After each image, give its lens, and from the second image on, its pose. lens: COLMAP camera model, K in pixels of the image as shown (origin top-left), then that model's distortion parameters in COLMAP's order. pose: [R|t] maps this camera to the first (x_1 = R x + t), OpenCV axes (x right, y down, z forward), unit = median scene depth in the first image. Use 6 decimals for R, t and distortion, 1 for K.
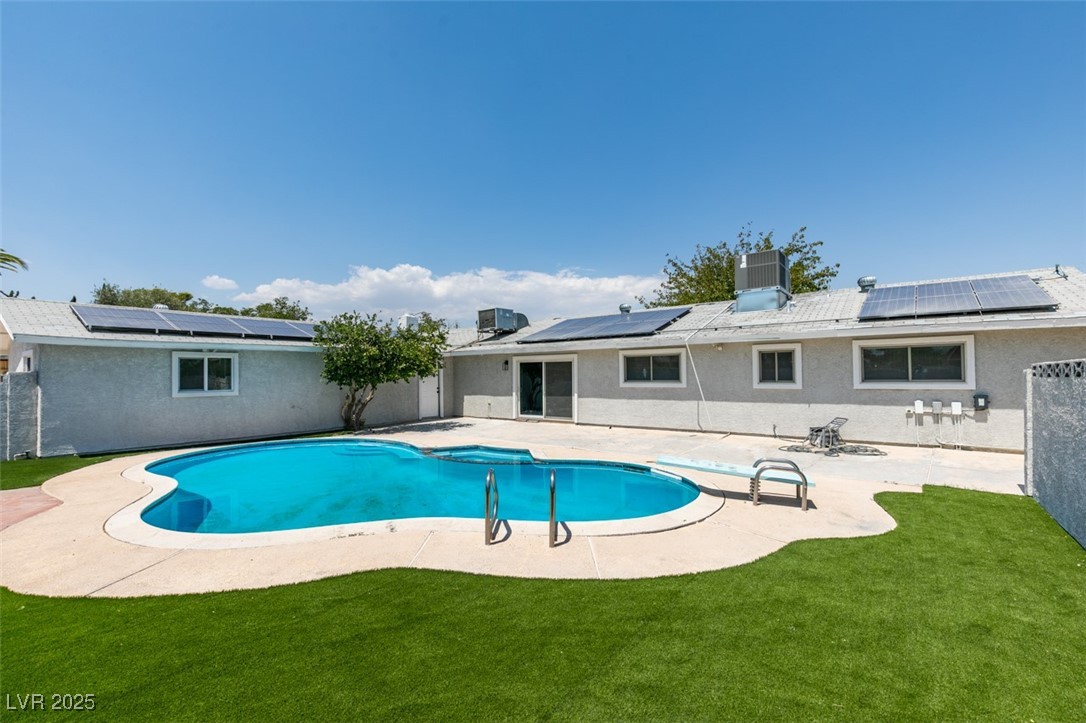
lens RADIAL K [[495.8, 0, 527.9], [0, 495.8, 370.2], [0, 0, 1]] dist [0.005102, -0.000312]
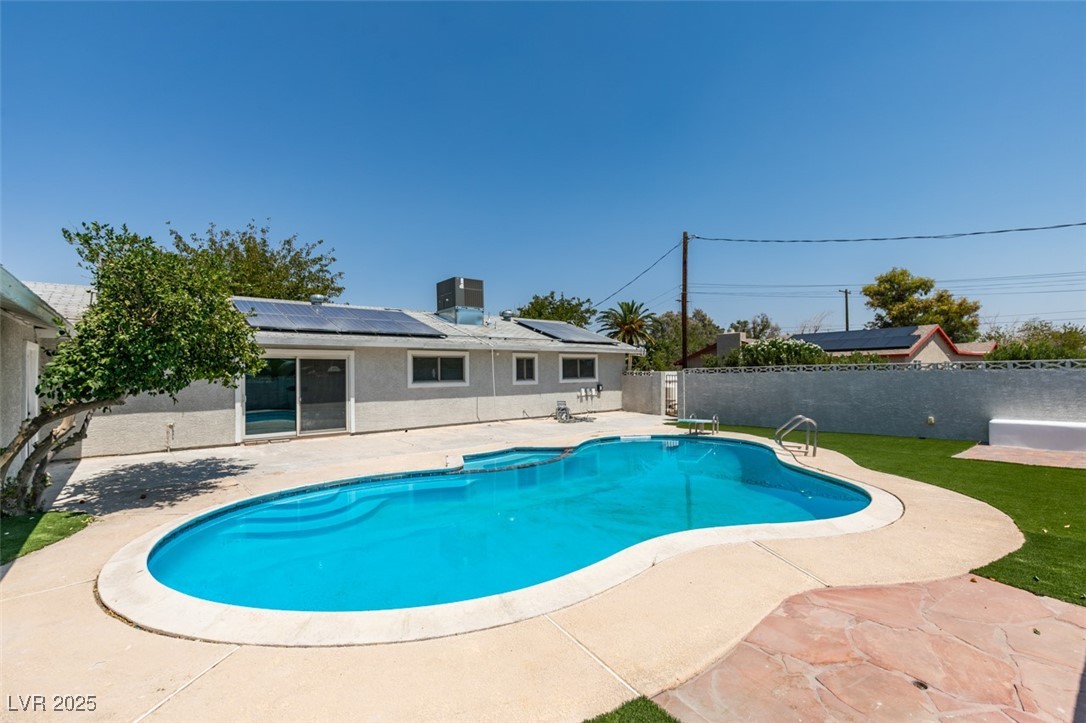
lens RADIAL K [[495.8, 0, 550.9], [0, 495.8, 370.1], [0, 0, 1]] dist [0.005102, -0.000312]
pose [[0.174580, 0.014229, 0.984540, -0.735027], [0.002347, 0.999887, -0.014867, 0.014585], [-0.984640, 0.004906, 0.174527, 0.571648]]
